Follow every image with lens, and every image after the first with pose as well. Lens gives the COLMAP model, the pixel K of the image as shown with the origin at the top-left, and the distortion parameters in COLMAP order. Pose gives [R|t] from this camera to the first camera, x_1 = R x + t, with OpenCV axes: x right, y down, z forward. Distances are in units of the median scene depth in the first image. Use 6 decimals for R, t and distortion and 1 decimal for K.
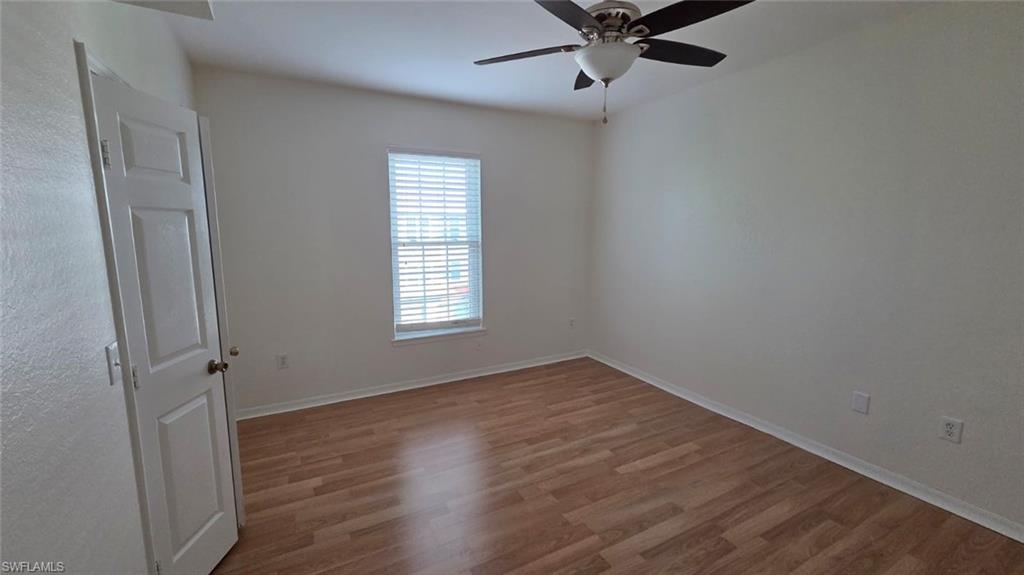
lens RADIAL K [[423.6, 0, 505.0], [0, 423.6, 282.6], [0, 0, 1]] dist [0.001212, -0.000055]
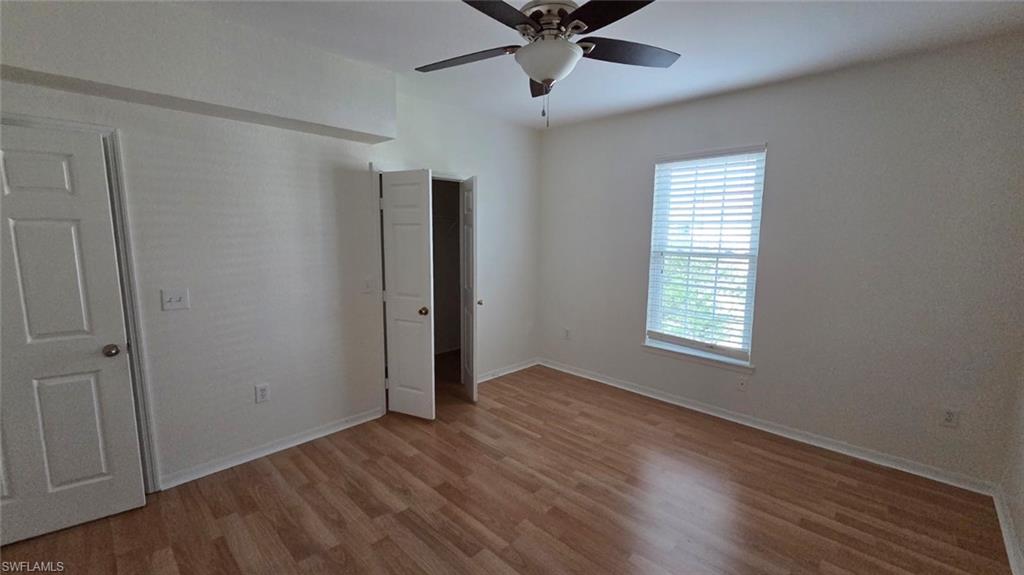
lens RADIAL K [[423.6, 0, 506.9], [0, 423.6, 282.3], [0, 0, 1]] dist [0.001212, -0.000055]
pose [[0.309338, 0.121759, -0.943125, 0.606672], [-0.140659, 0.986718, 0.081252, -0.051973], [0.940492, 0.107525, 0.322356, 0.343284]]
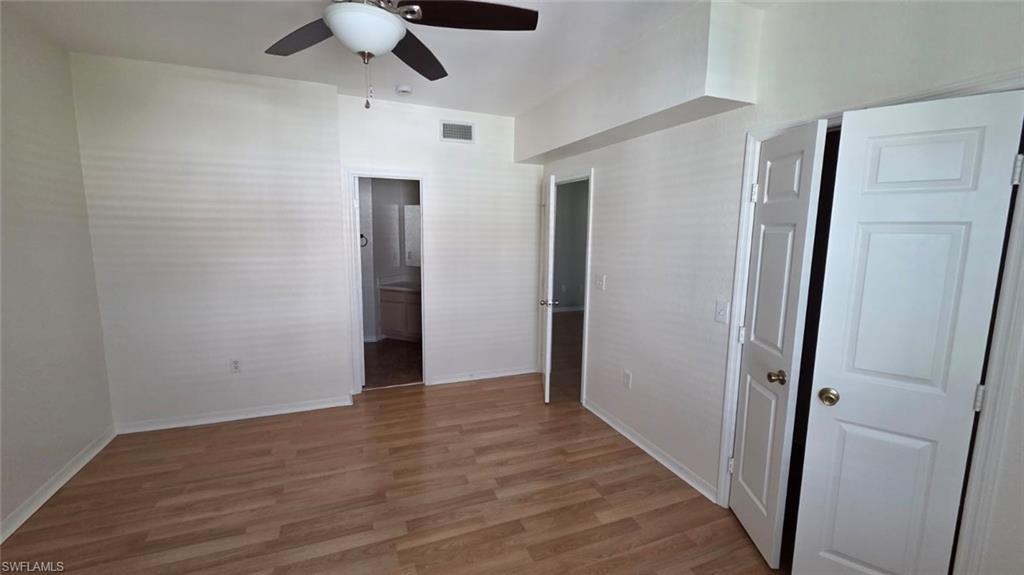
lens RADIAL K [[423.6, 0, 506.4], [0, 423.6, 288.7], [0, 0, 1]] dist [0.001212, -0.000055]
pose [[-0.992416, -0.024504, 0.120460, -0.074777], [0.009553, 0.961592, 0.274317, -0.134707], [-0.122555, 0.273387, -0.954065, 0.971945]]
